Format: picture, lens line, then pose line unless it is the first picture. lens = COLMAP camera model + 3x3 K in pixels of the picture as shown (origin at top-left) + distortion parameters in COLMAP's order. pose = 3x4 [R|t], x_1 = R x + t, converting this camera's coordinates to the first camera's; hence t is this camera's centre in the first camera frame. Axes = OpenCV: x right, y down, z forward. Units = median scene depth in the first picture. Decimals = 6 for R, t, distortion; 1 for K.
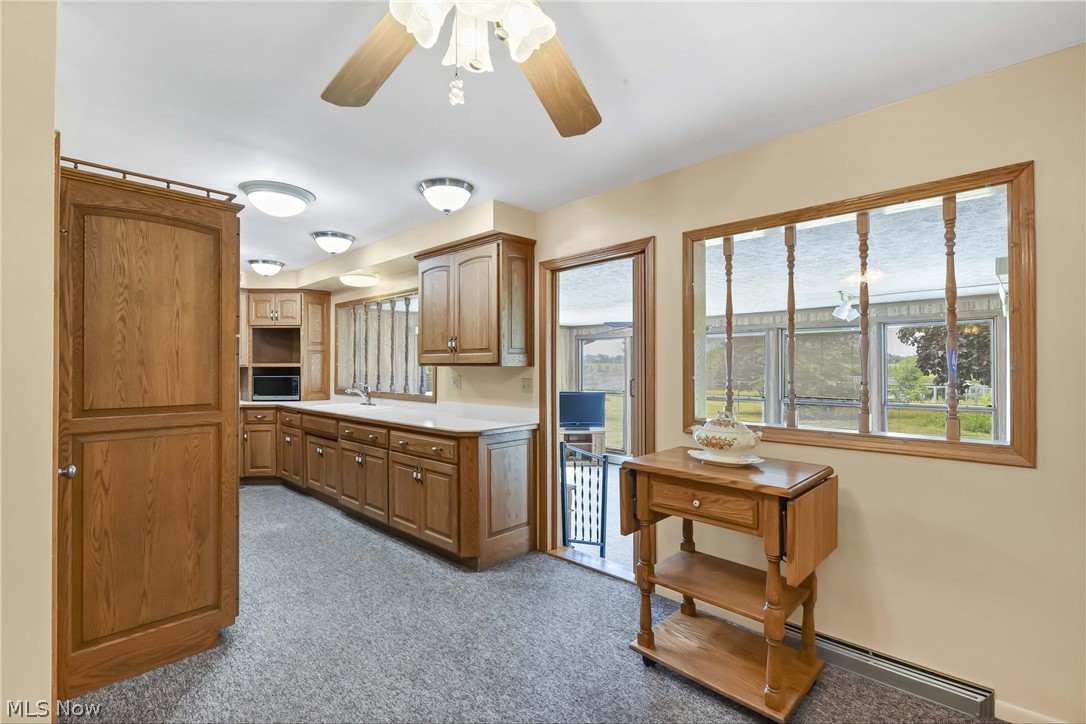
lens RADIAL K [[490.7, 0, 537.0], [0, 490.7, 364.5], [0, 0, 1]] dist [-0.001135, -0.000253]
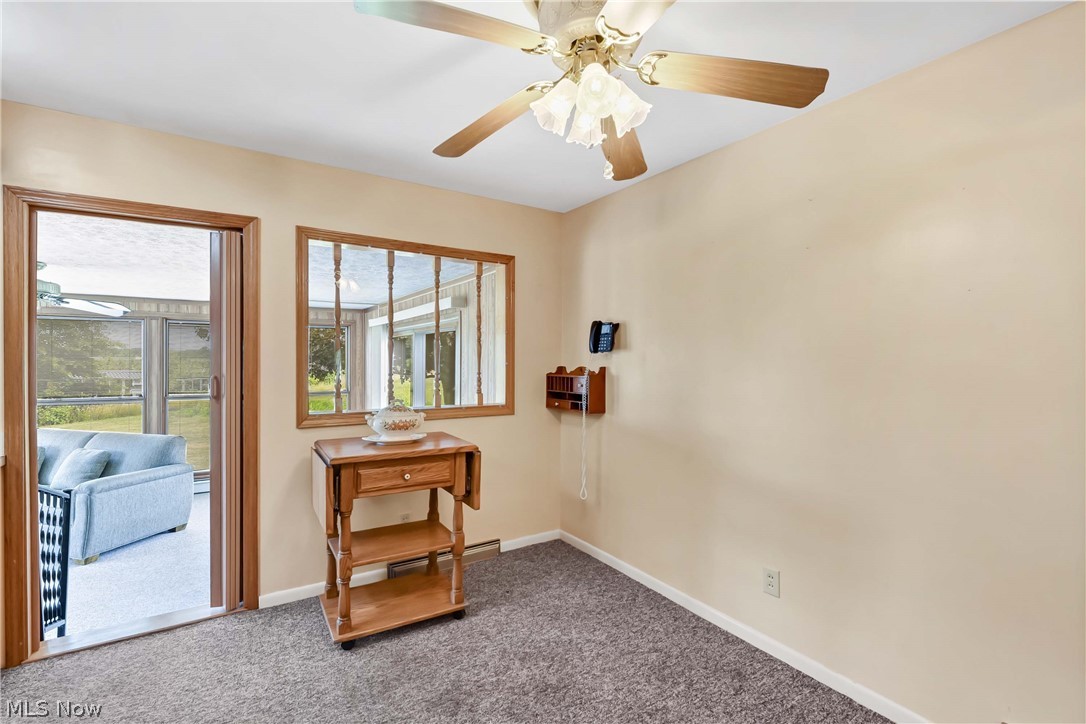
lens RADIAL K [[490.7, 0, 541.3], [0, 490.7, 363.8], [0, 0, 1]] dist [-0.001135, -0.000253]
pose [[0.221755, -0.003013, 0.975098, -0.598747], [-0.008709, 0.999949, 0.005070, -0.001095], [-0.975064, -0.009616, 0.221718, 0.323132]]
